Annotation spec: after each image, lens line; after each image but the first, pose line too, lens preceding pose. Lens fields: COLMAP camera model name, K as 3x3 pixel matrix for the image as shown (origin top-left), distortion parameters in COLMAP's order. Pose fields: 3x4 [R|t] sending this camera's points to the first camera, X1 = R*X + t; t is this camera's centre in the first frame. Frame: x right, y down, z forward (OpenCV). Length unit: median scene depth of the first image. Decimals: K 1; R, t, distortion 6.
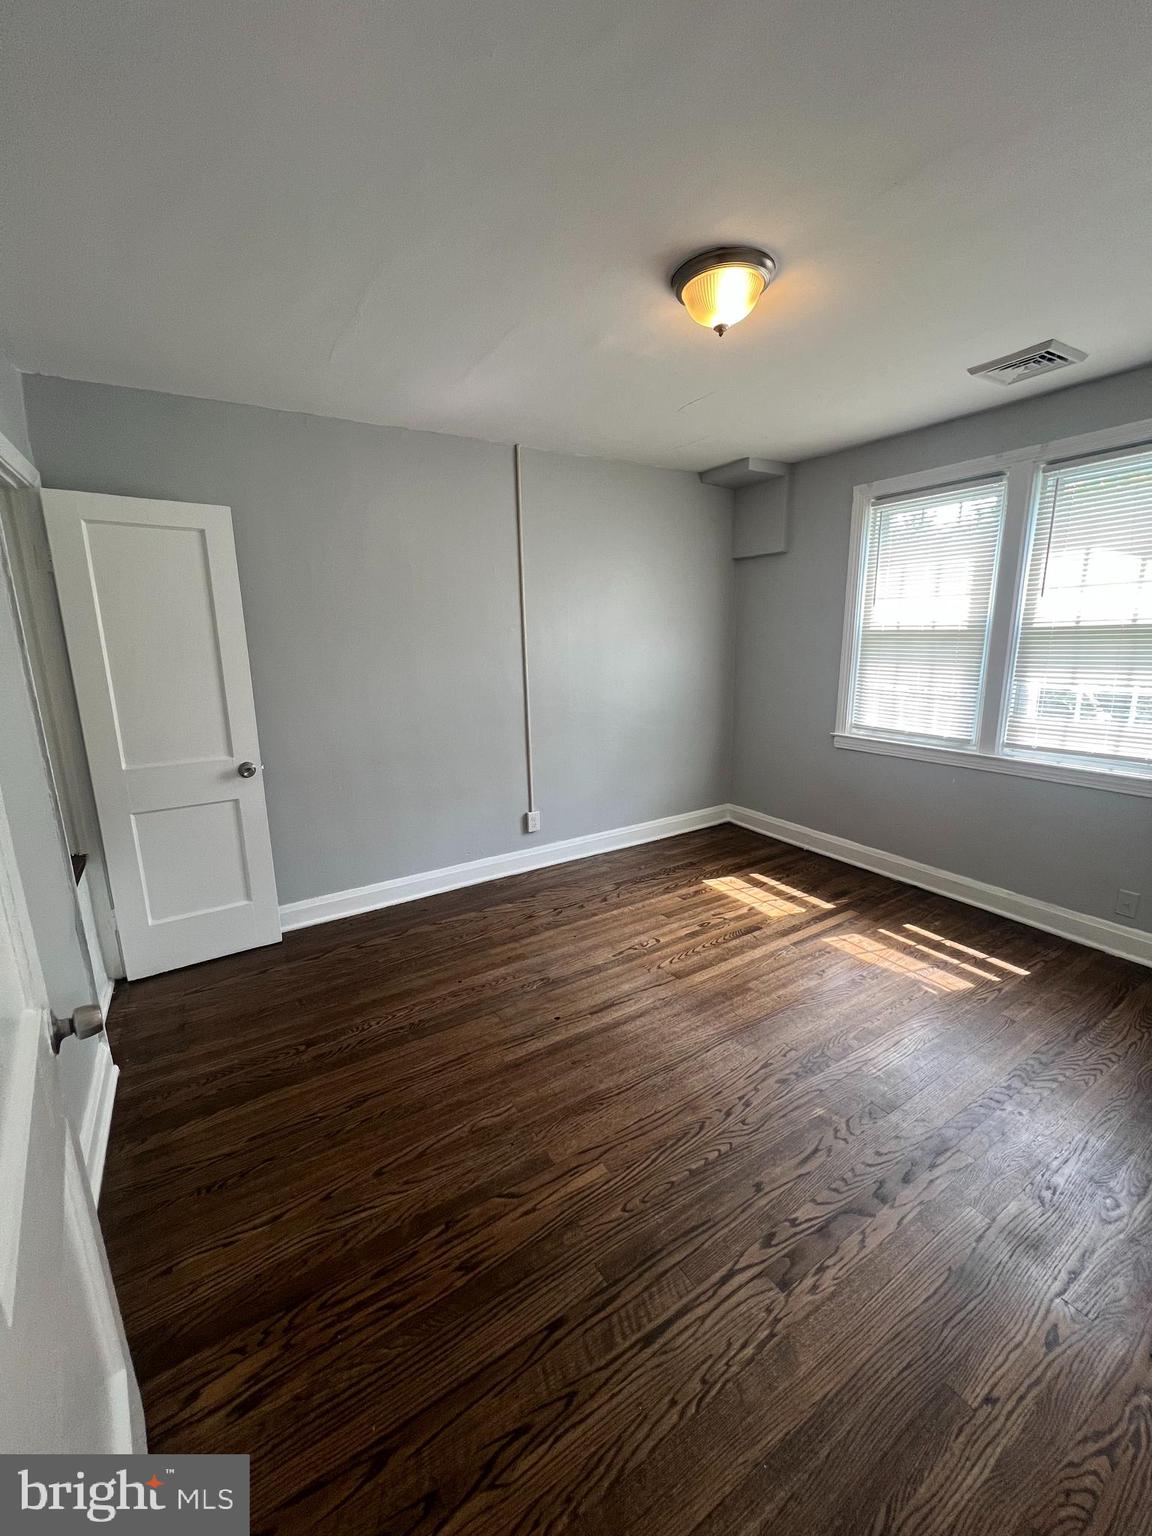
lens RADIAL K [[611.5, 0, 585.3], [0, 611.5, 784.2], [0, 0, 1]] dist [-0.000317, 0.000153]
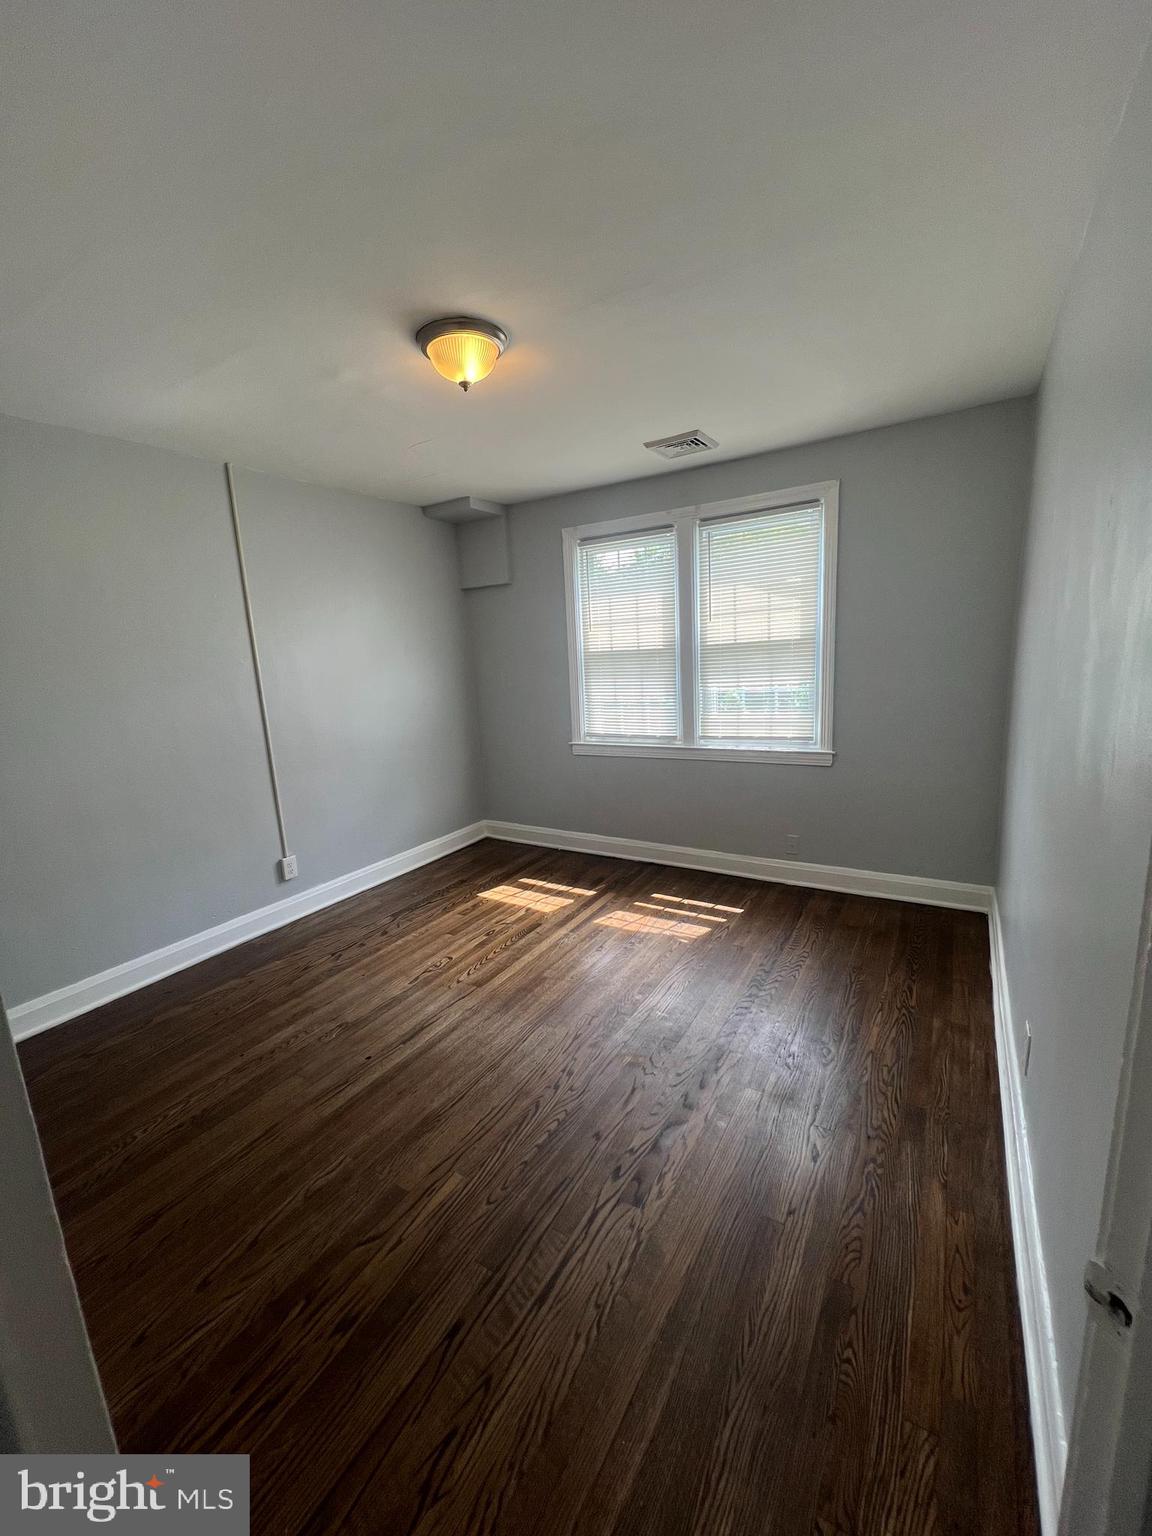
lens RADIAL K [[611.5, 0, 581.2], [0, 611.5, 791.6], [0, 0, 1]] dist [-0.000317, 0.000153]
pose [[0.894133, -0.125582, 0.429831, -0.127504], [0.140734, 0.990041, -0.003497, 0.022180], [-0.425111, 0.063619, 0.902903, -0.043811]]
